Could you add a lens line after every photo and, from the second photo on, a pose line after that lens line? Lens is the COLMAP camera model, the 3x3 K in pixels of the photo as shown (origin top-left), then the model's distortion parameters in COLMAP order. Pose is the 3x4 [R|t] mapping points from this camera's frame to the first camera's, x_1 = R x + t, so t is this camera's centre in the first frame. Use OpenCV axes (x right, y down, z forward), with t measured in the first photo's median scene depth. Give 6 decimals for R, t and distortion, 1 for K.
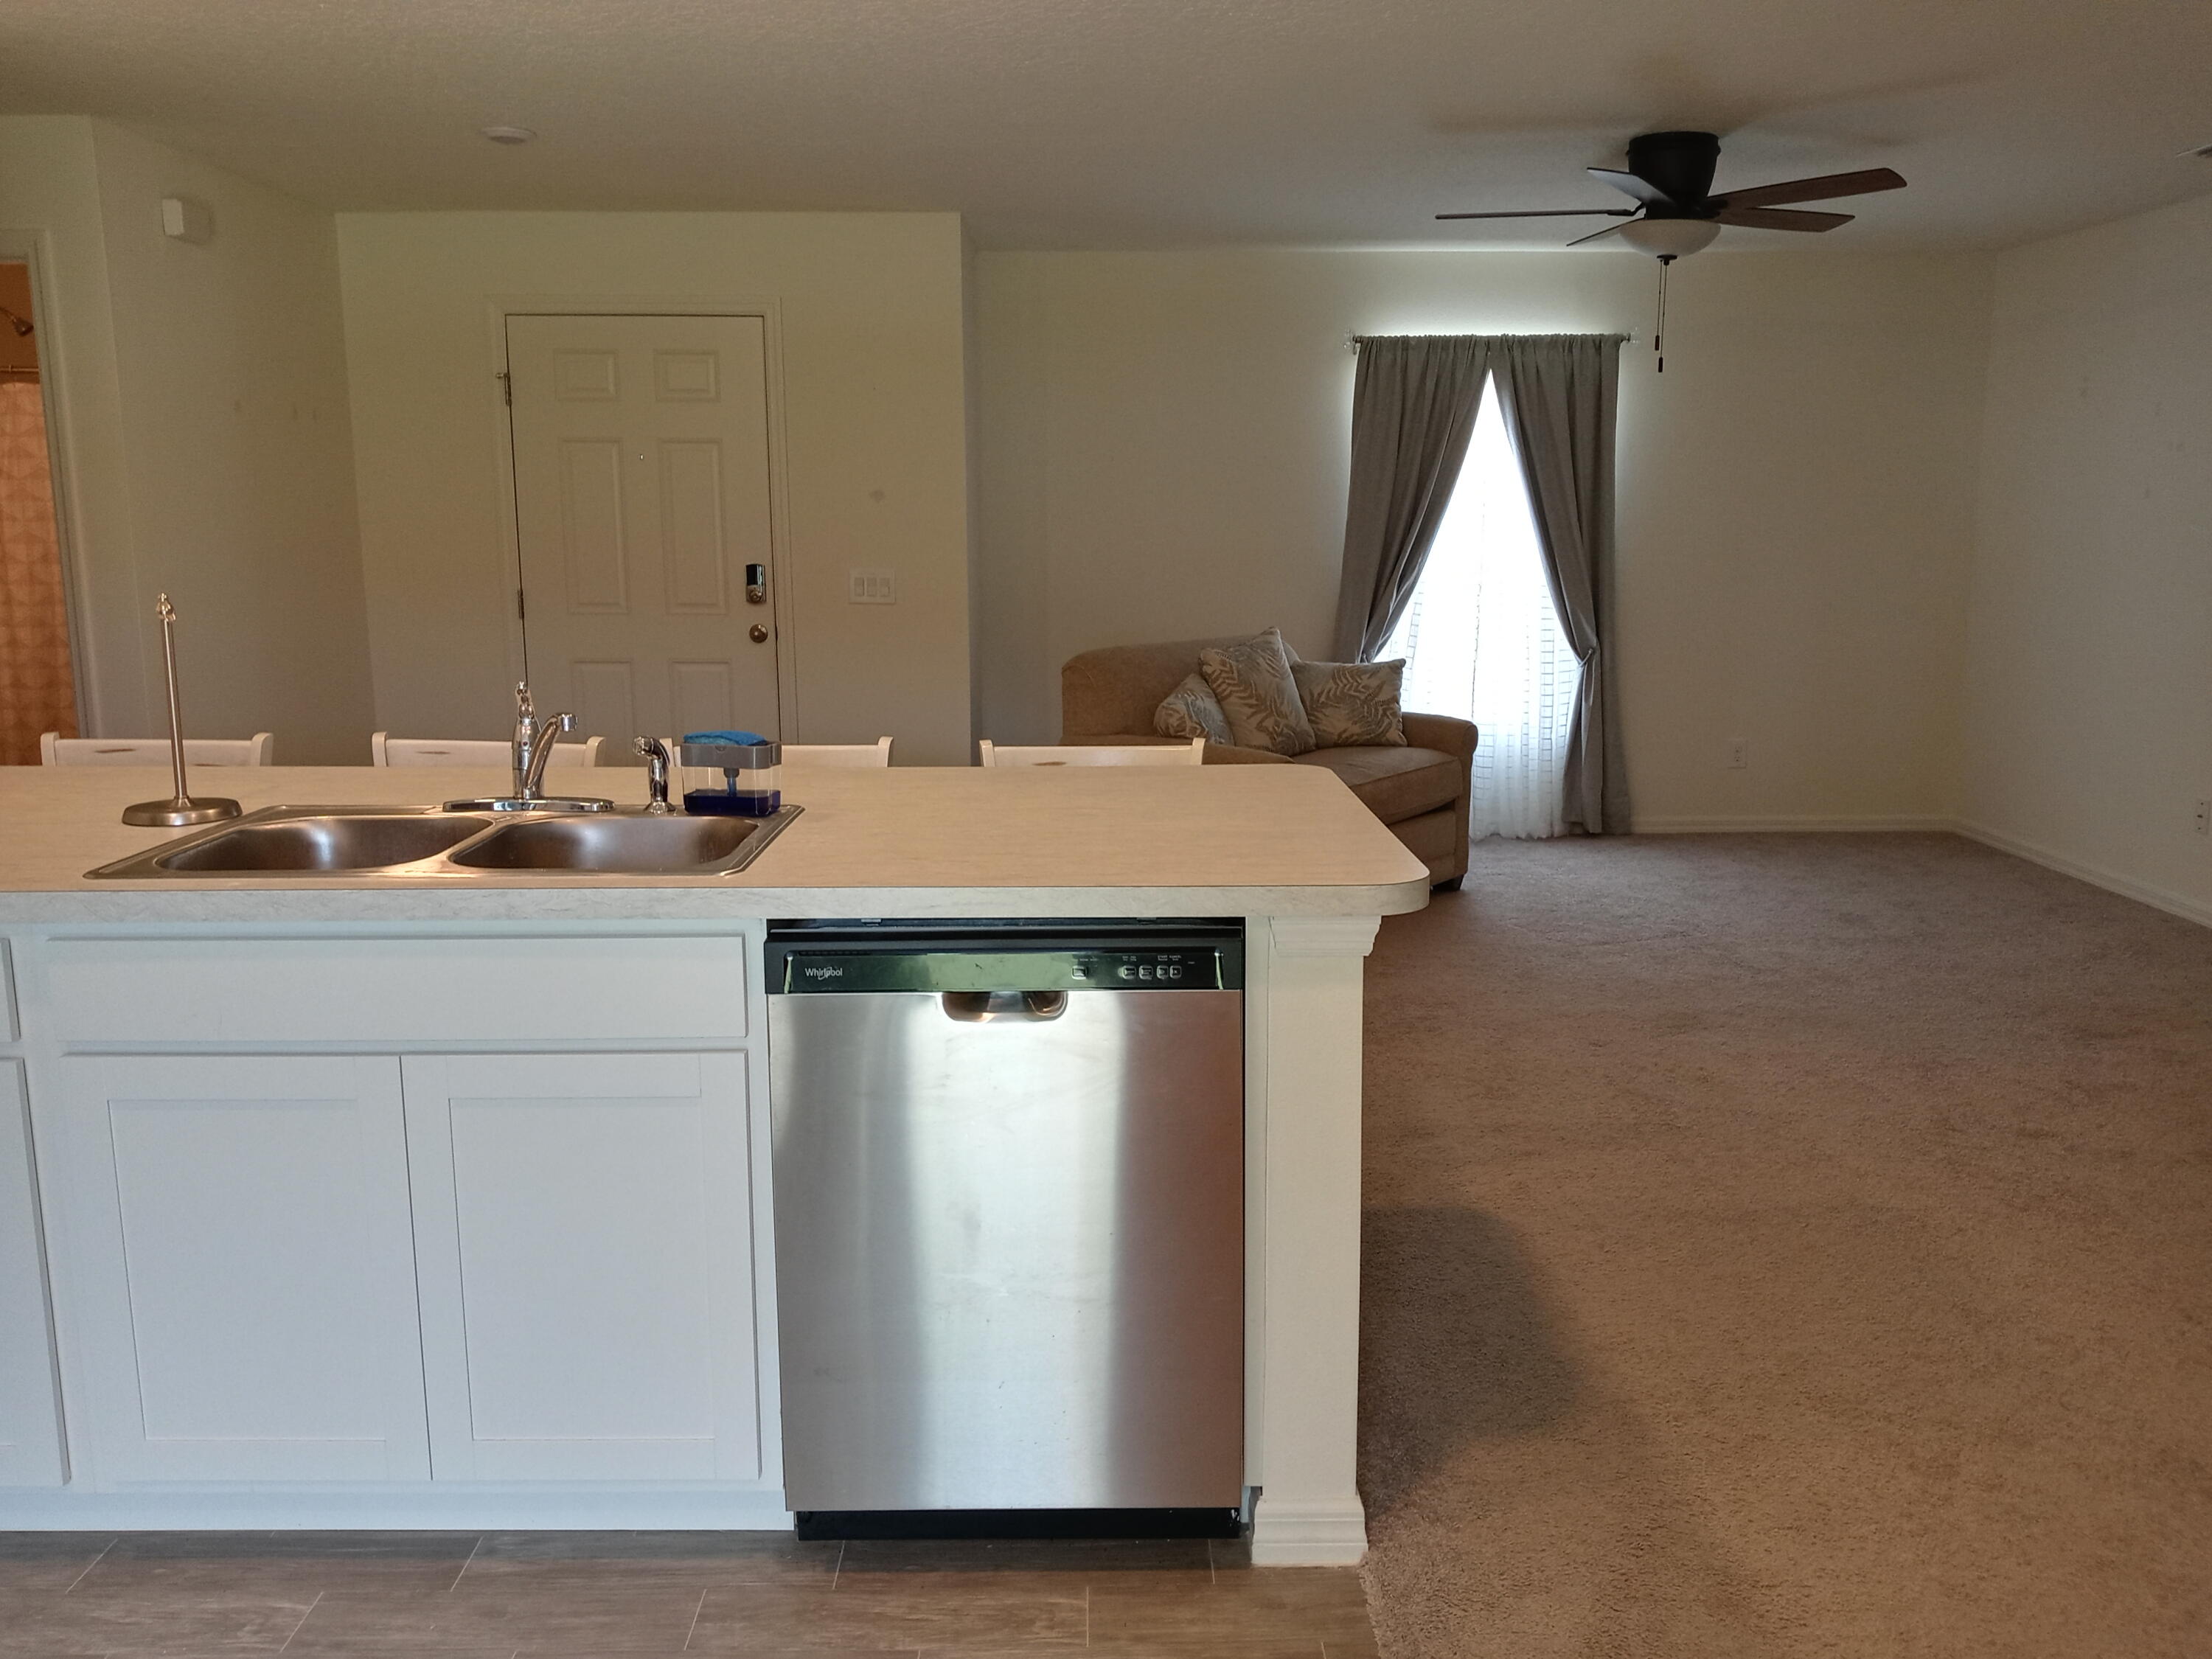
lens RADIAL K [[1772.1, 0, 1153.7], [0, 1772.1, 831.9], [0, 0, 1]] dist [0.022955, -0.053942]
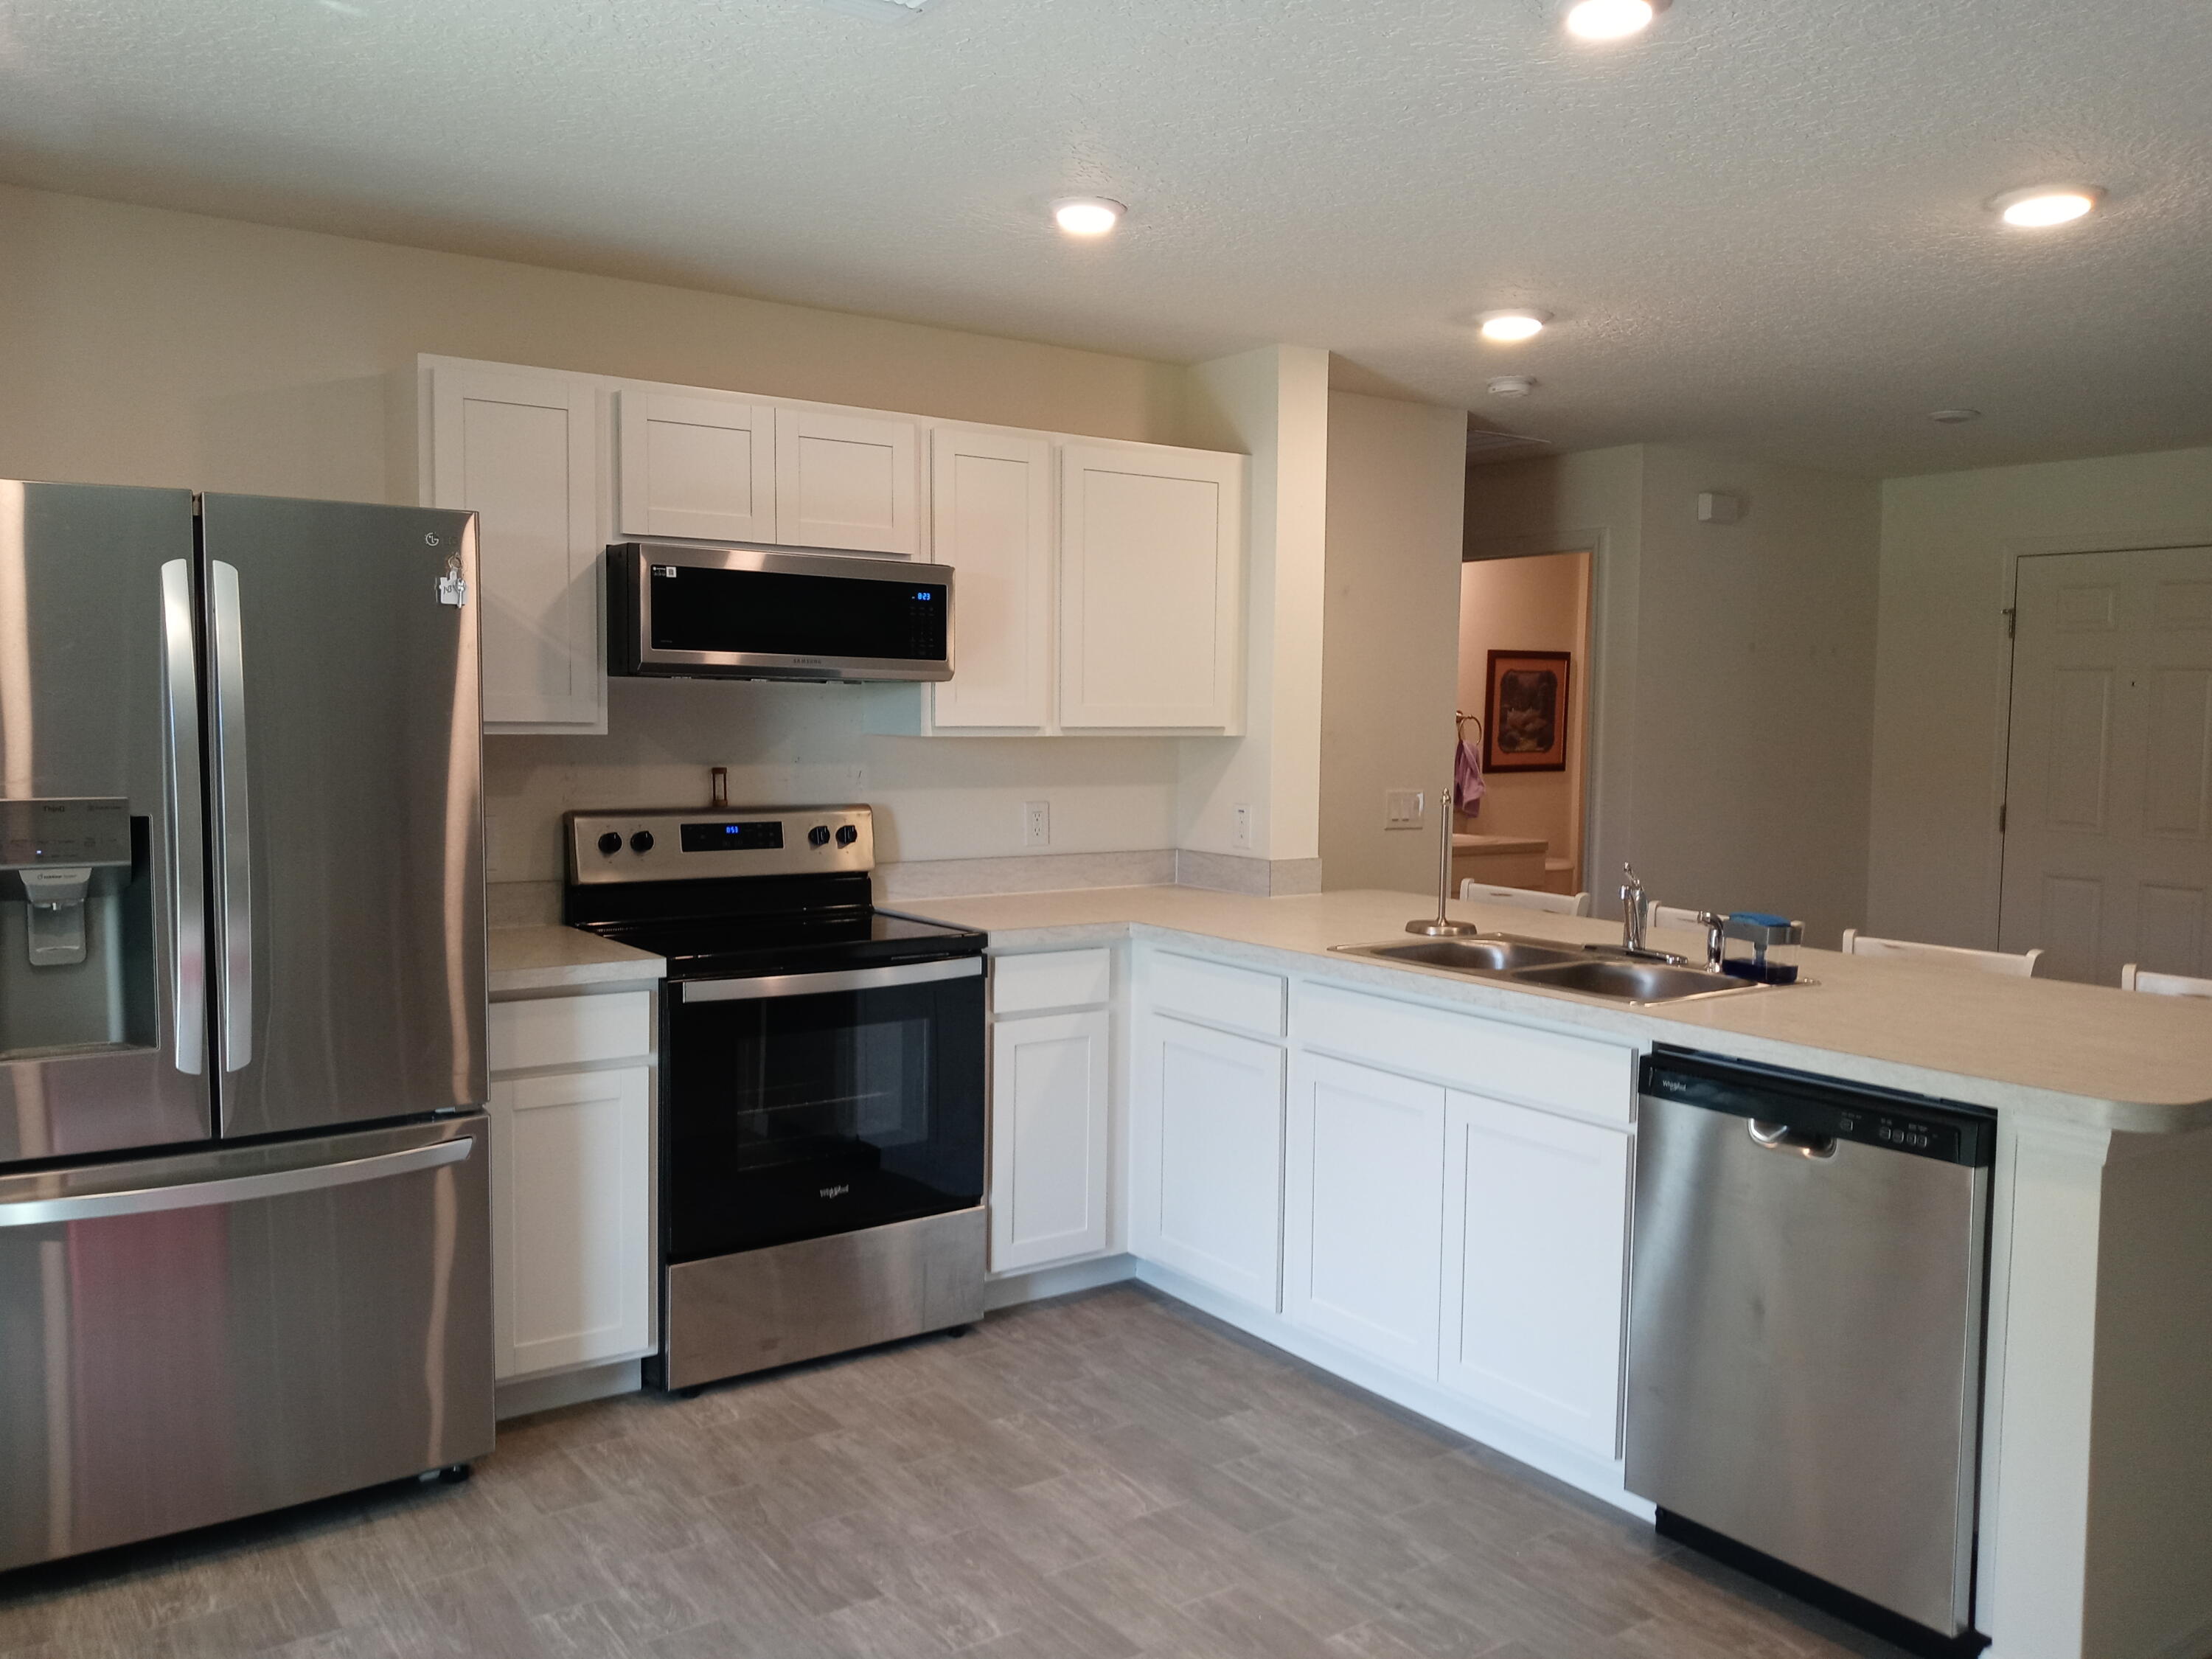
lens RADIAL K [[1742.9, 0, 1106.0], [0, 1742.9, 829.5], [0, 0, 1]] dist [0.120575, -0.258510]
pose [[0.564221, 0.064887, -0.823070, 0.223974], [-0.159538, 0.986687, -0.031579, -0.000659], [0.810063, 0.149129, 0.567061, -0.048476]]
